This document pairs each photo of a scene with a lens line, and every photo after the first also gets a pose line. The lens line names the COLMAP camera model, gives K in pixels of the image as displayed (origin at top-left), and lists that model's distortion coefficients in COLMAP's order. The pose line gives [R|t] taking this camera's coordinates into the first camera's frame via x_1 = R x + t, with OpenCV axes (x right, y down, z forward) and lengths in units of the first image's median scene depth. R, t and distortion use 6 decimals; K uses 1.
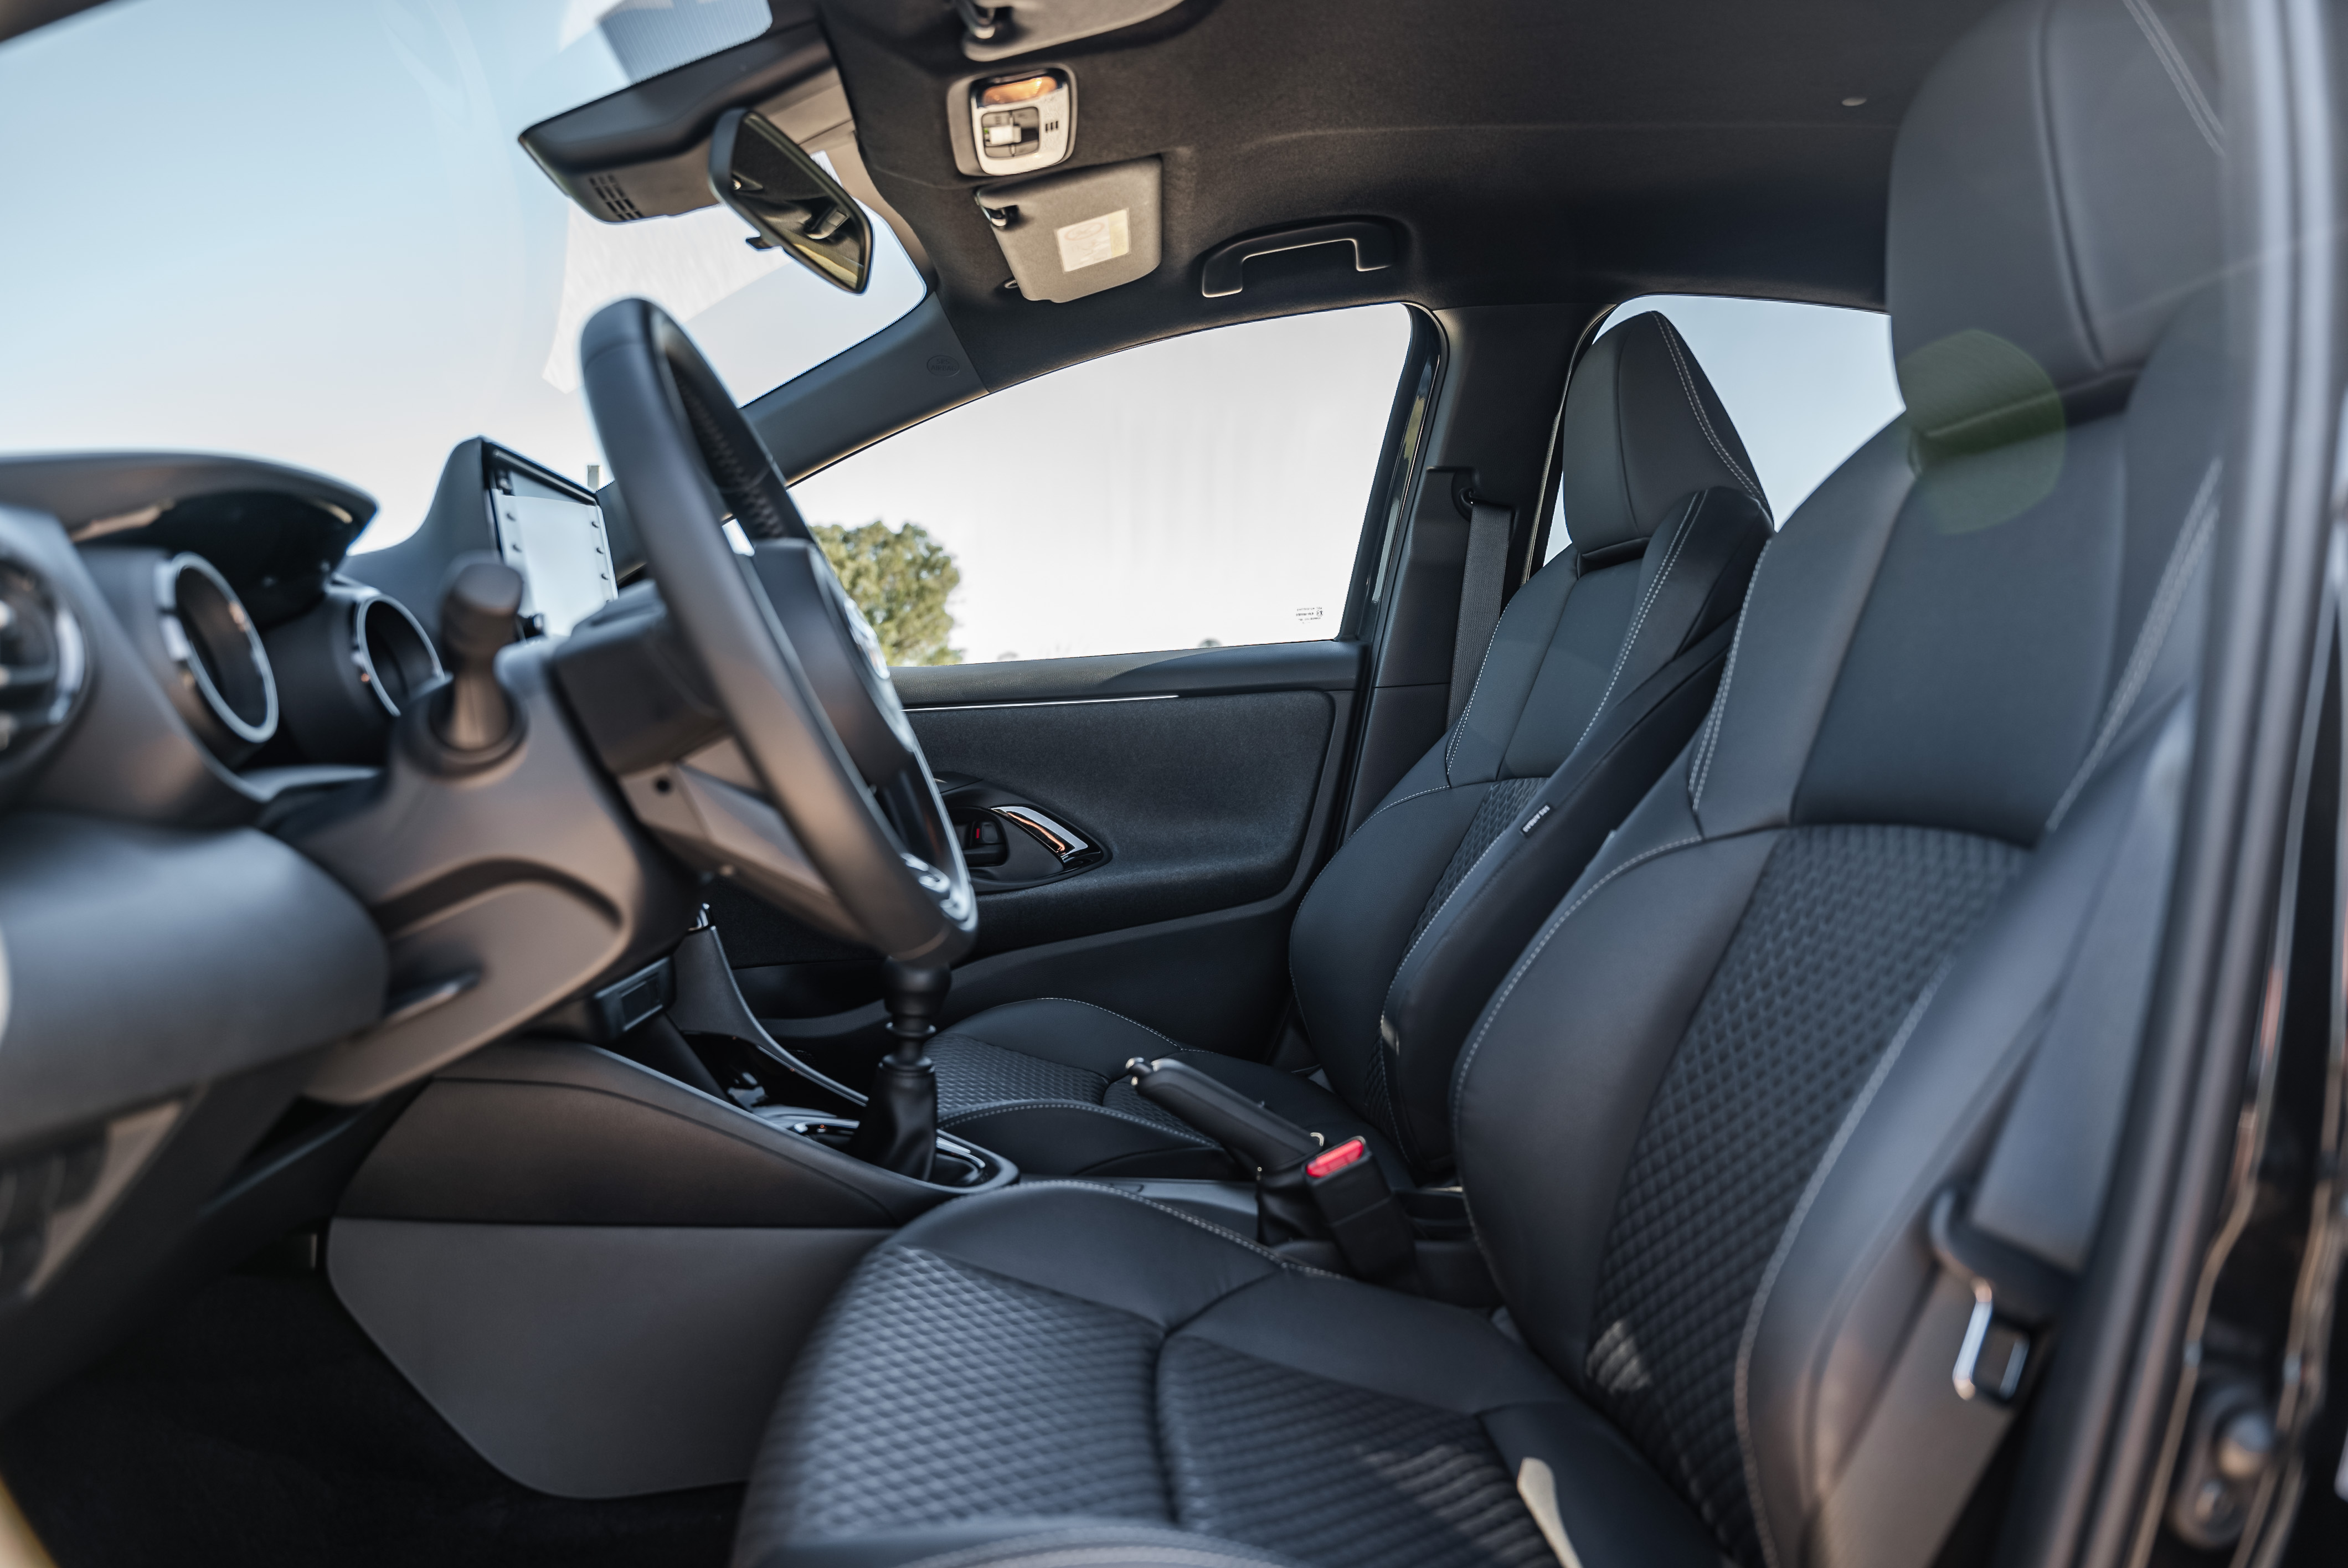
lens RADIAL K [[1592.0, 0, 1175.5], [0, 1592.0, 782.4], [0, 0, 1]] dist [0.027722, -0.003184]
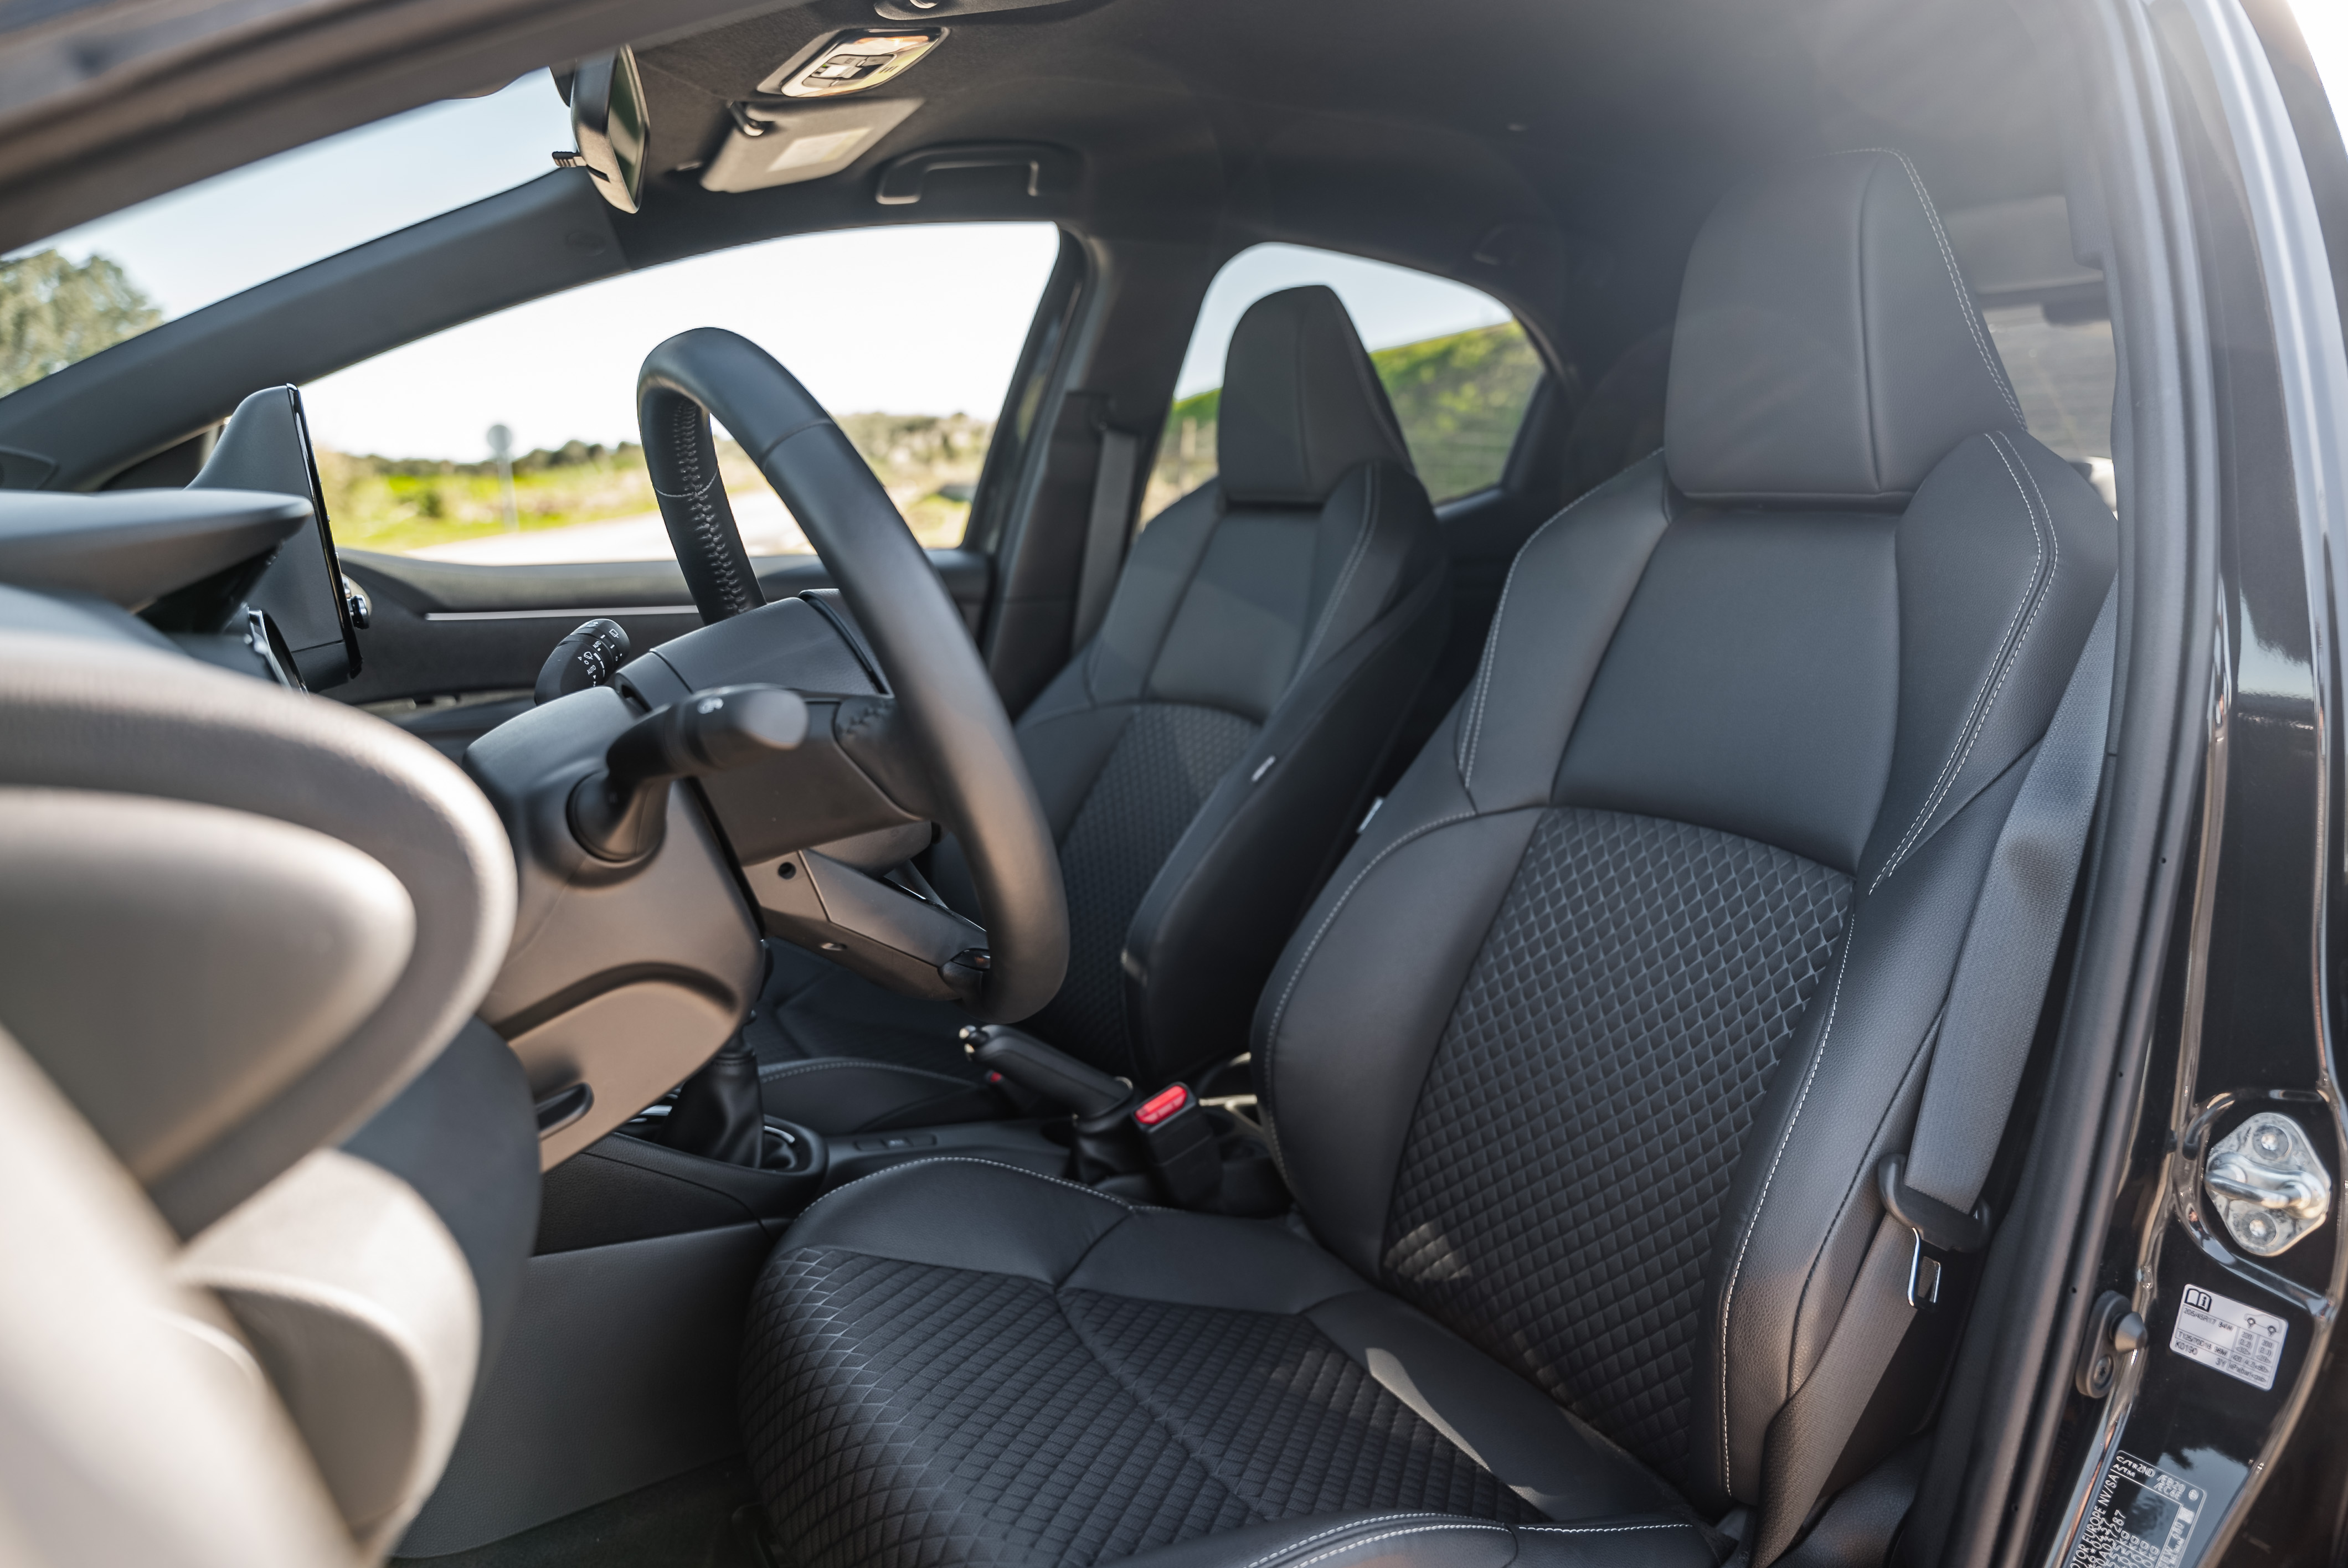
lens RADIAL K [[1592.0, 0, 1178.3], [0, 1592.0, 786.7], [0, 0, 1]] dist [0.027722, -0.003184]
pose [[0.910132, -0.026349, 0.413479, -0.354168], [-0.025866, 0.992415, 0.120178, -0.119535], [-0.413509, -0.120073, 0.902548, 0.032462]]
